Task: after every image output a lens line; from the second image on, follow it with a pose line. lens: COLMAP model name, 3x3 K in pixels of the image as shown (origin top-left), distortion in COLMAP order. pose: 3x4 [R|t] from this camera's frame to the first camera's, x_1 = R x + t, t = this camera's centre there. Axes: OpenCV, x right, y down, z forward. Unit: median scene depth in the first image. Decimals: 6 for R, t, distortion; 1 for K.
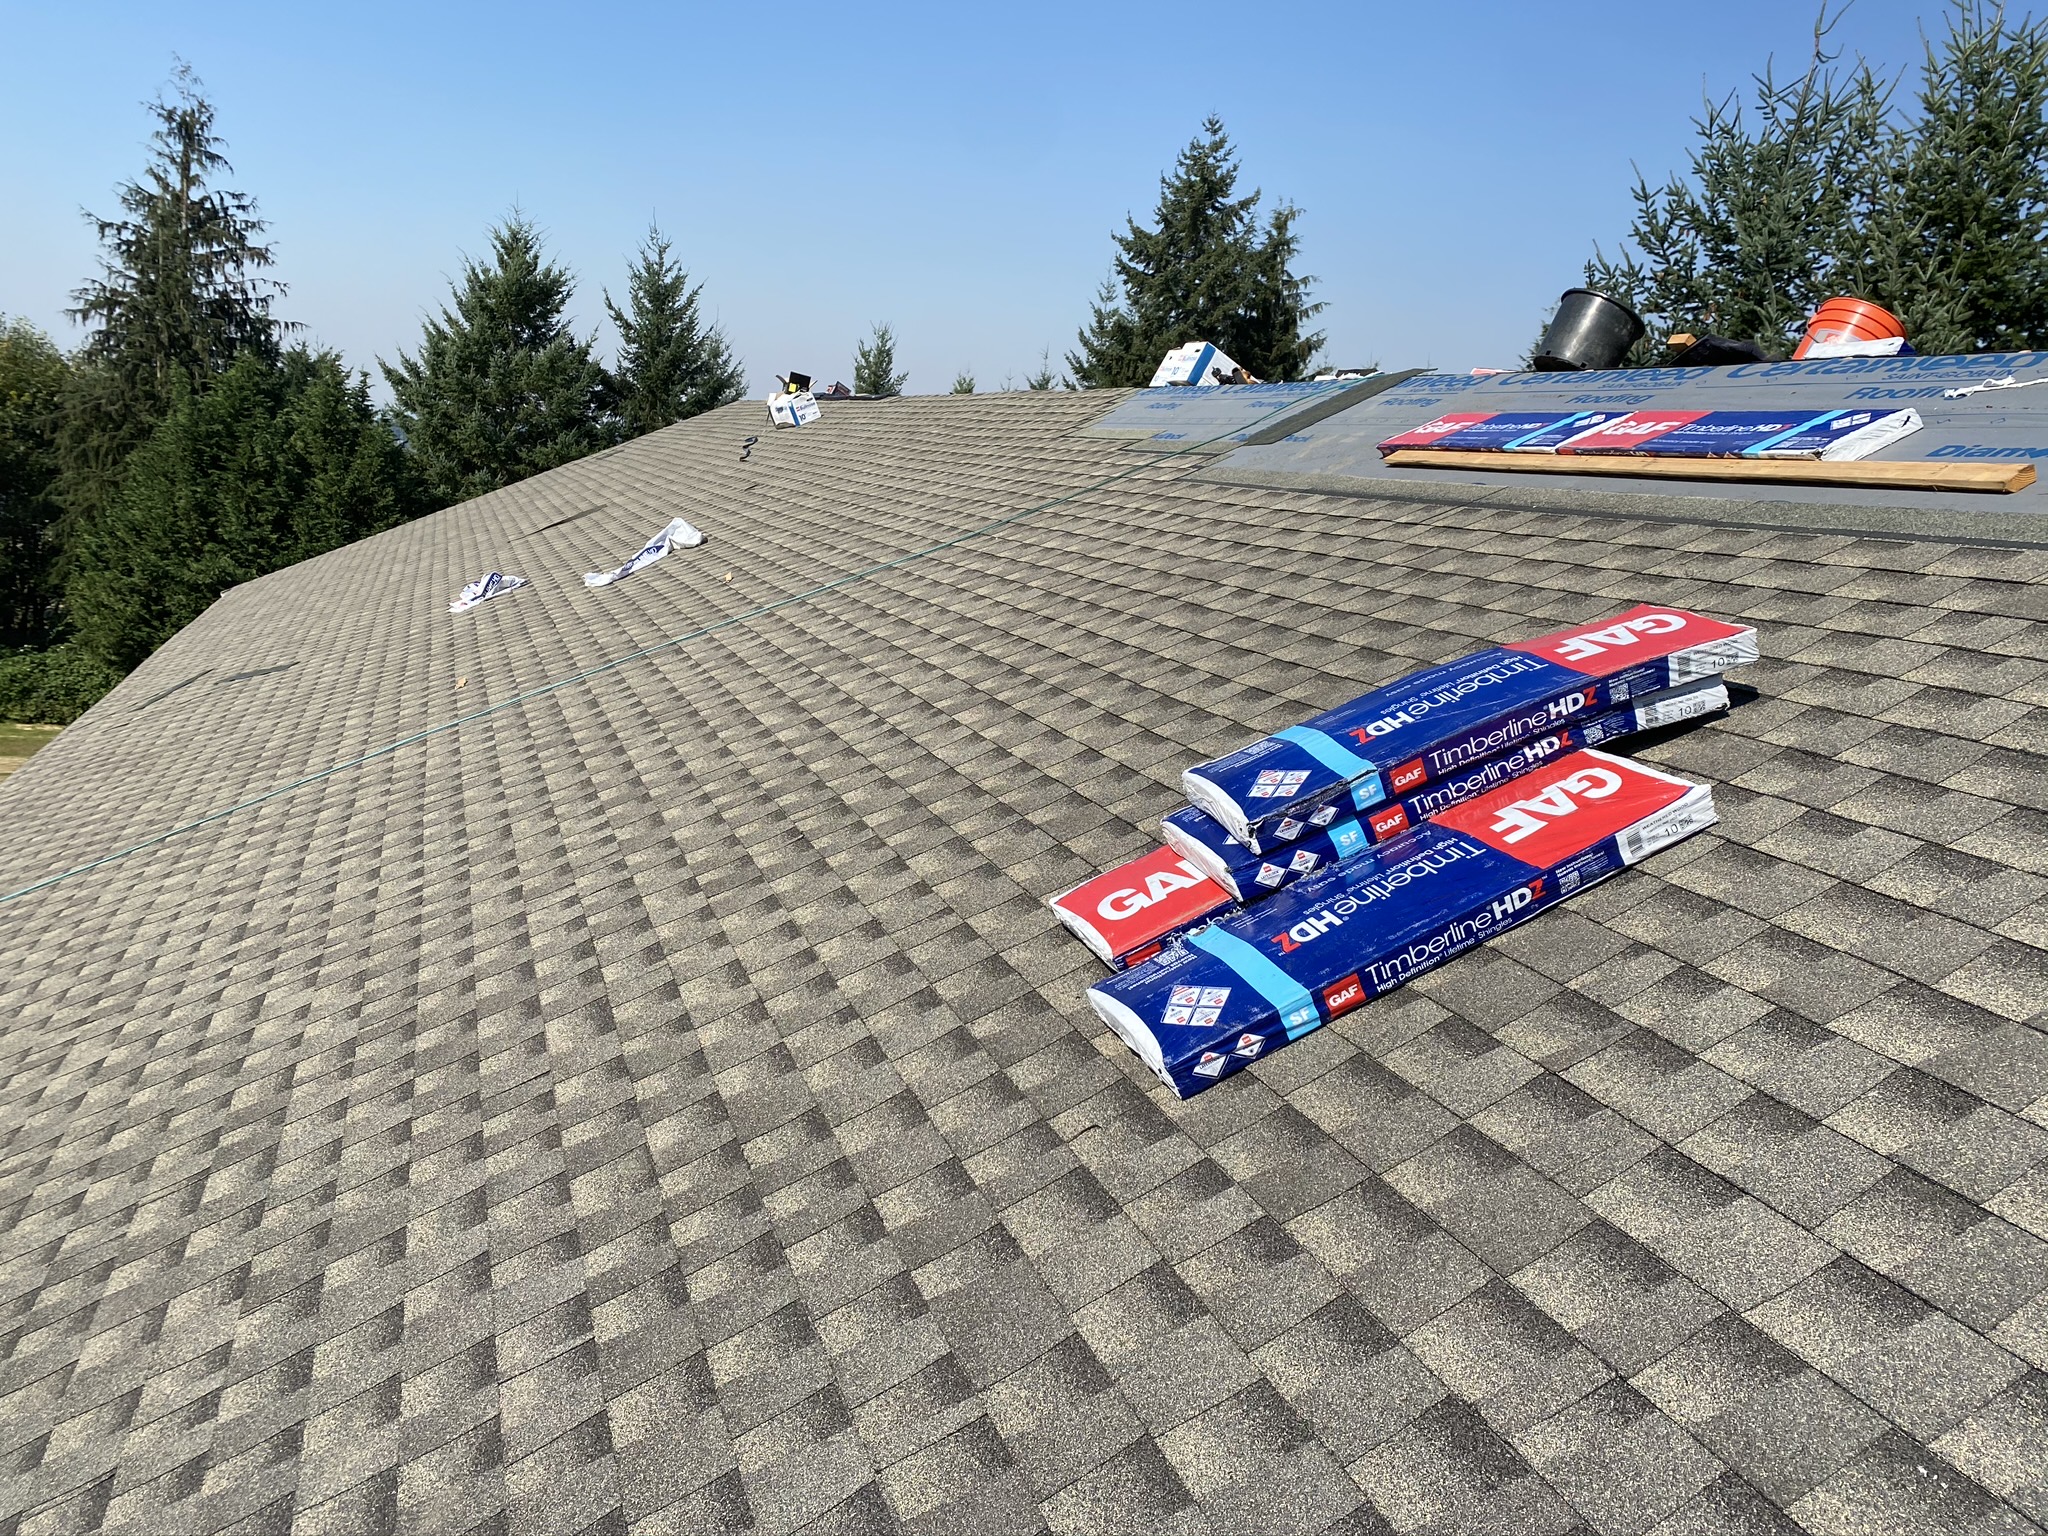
lens RADIAL K [[1571.4, 0, 1038.2], [0, 1571.4, 746.0], [0, 0, 1]] dist [0.066147, -0.067085]
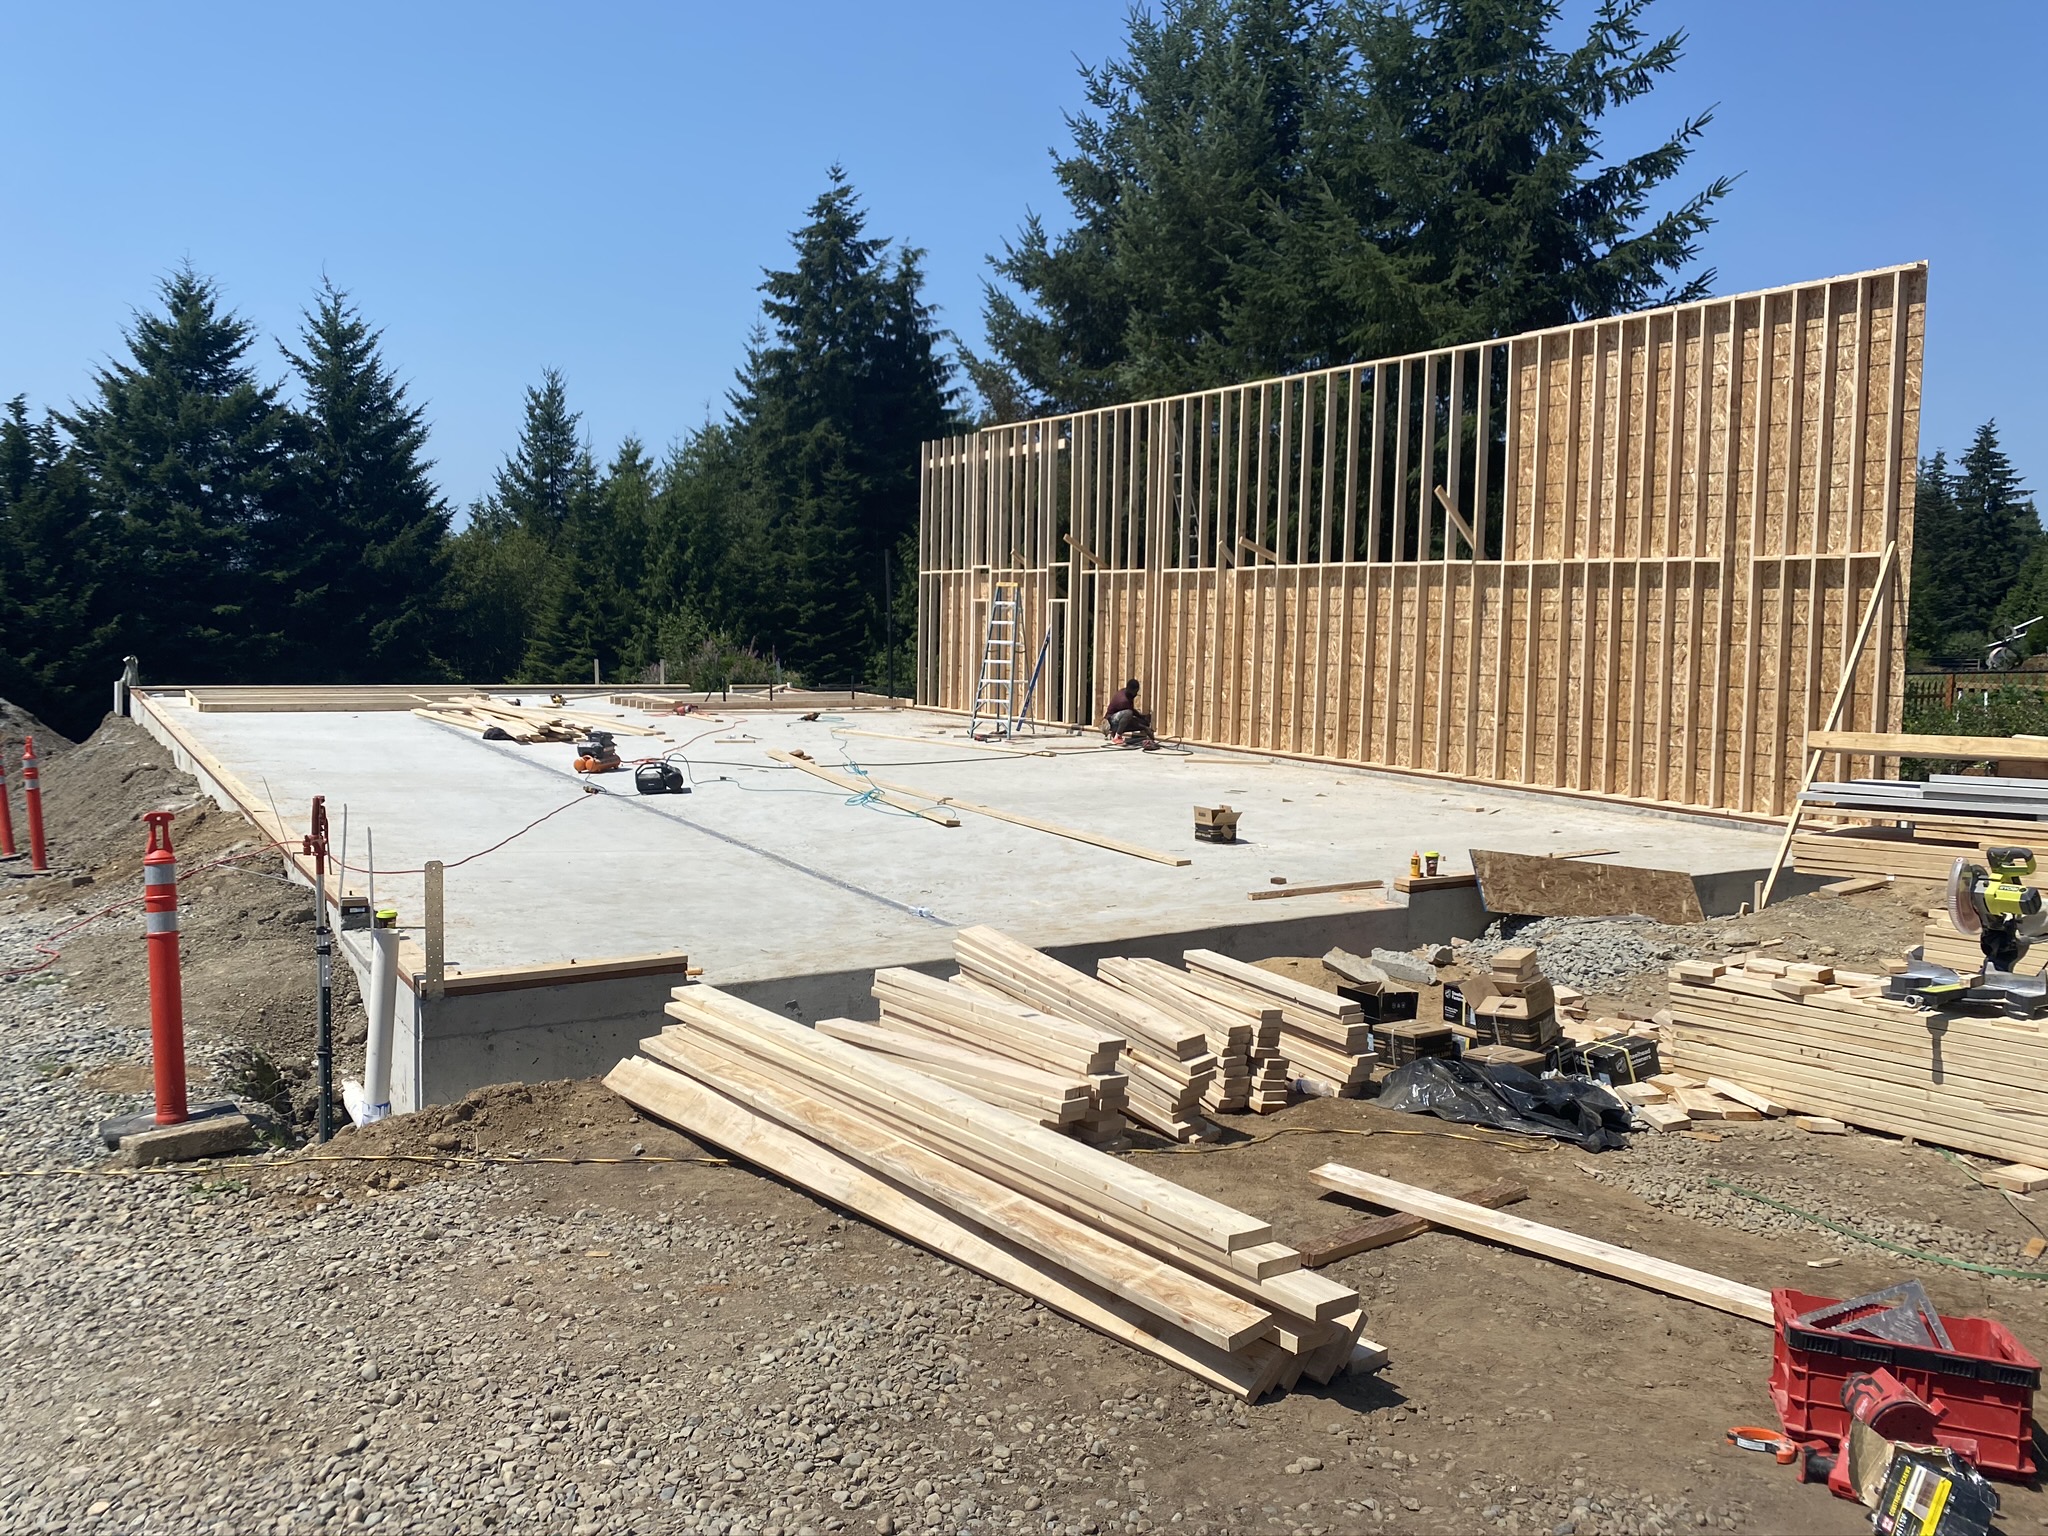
lens RADIAL K [[1571.4, 0, 1051.4], [0, 1571.4, 766.1], [0, 0, 1]] dist [0.066147, -0.067085]
pose [[0.973424, -0.105196, 0.203418, -0.017119], [0.117271, 0.991929, -0.048213, 0.110217], [-0.196704, 0.070787, 0.977904, -0.128359]]
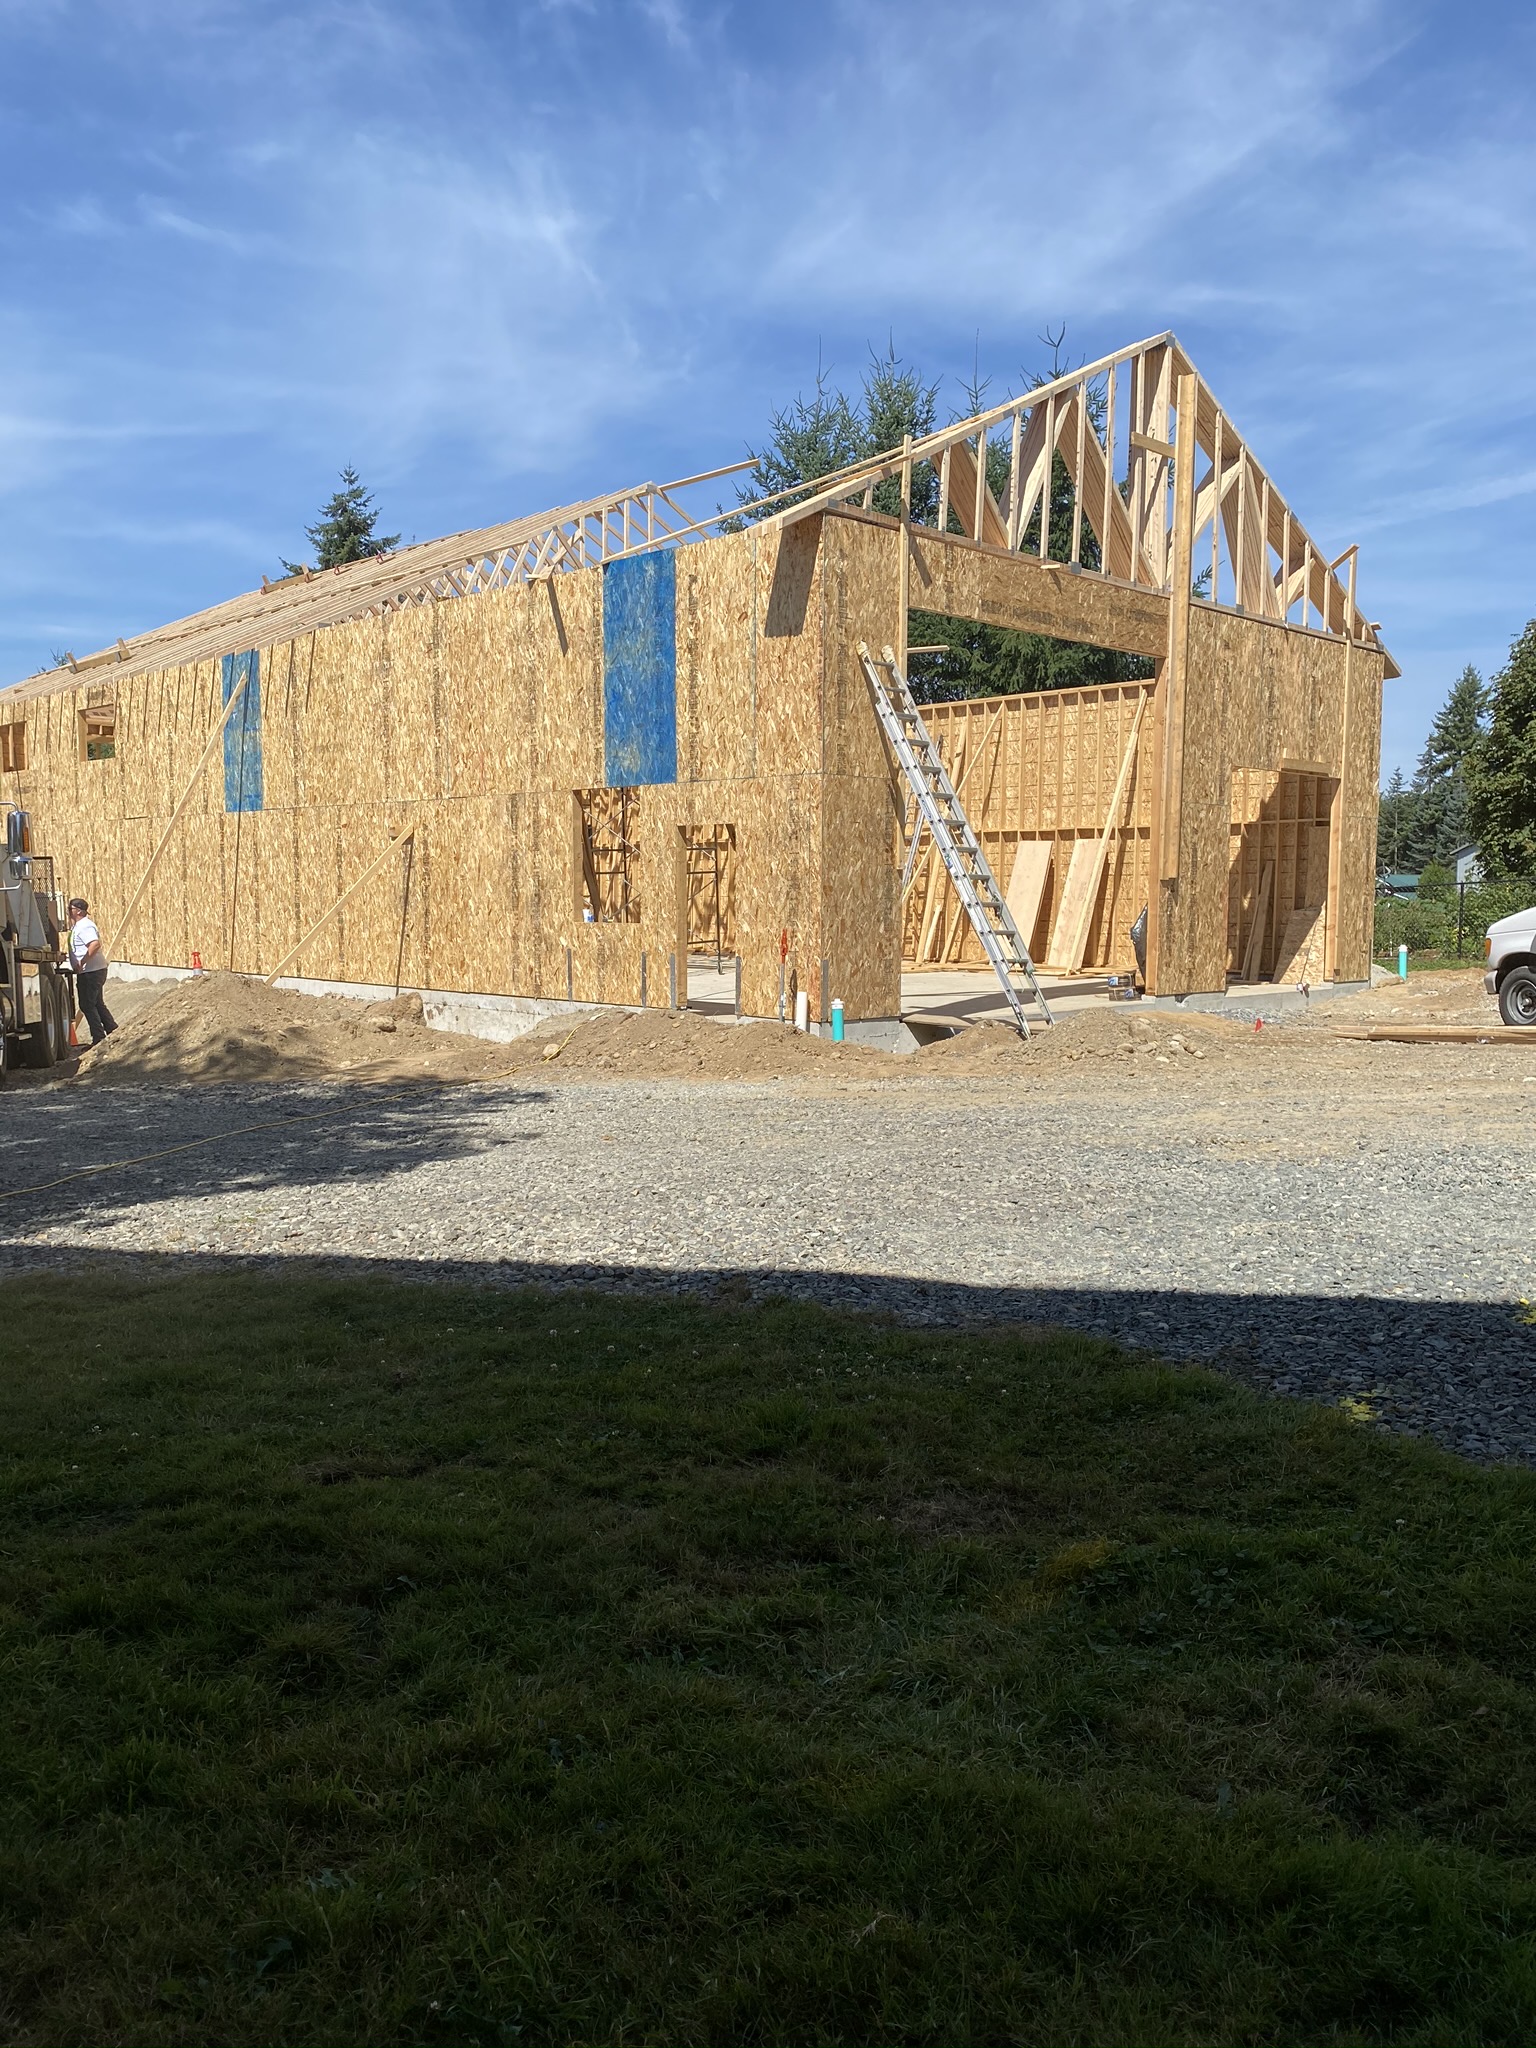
lens RADIAL K [[1571.4, 0, 772.2], [0, 1571.4, 1029.0], [0, 0, 1]] dist [0.066147, -0.067085]
pose [[0.908989, -0.134803, 0.394420, -0.139147], [0.159078, 0.986830, -0.029339, 0.122906], [-0.385271, 0.089413, 0.918462, -0.226887]]
